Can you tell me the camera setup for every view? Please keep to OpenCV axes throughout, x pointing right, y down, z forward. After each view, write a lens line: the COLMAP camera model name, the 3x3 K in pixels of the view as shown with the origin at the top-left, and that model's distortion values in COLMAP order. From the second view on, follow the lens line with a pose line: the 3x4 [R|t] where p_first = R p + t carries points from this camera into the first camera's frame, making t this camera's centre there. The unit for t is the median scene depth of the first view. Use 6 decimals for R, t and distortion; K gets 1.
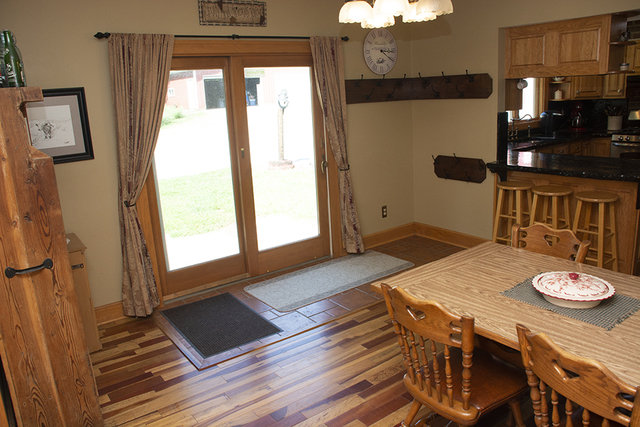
lens RADIAL K [[500.5, 0, 322.3], [0, 500.5, 213.0], [0, 0, 1]] dist [-0.124588, 0.065518]
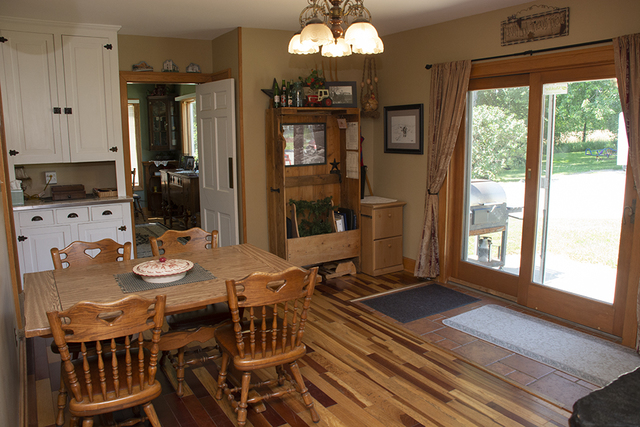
lens RADIAL K [[500.5, 0, 323.1], [0, 500.5, 214.2], [0, 0, 1]] dist [-0.124588, 0.065518]
pose [[-0.080761, 0.214537, -0.973371, 0.832938], [-0.217639, 0.949201, 0.227267, -0.180050], [0.972682, 0.230198, -0.029966, 0.687341]]
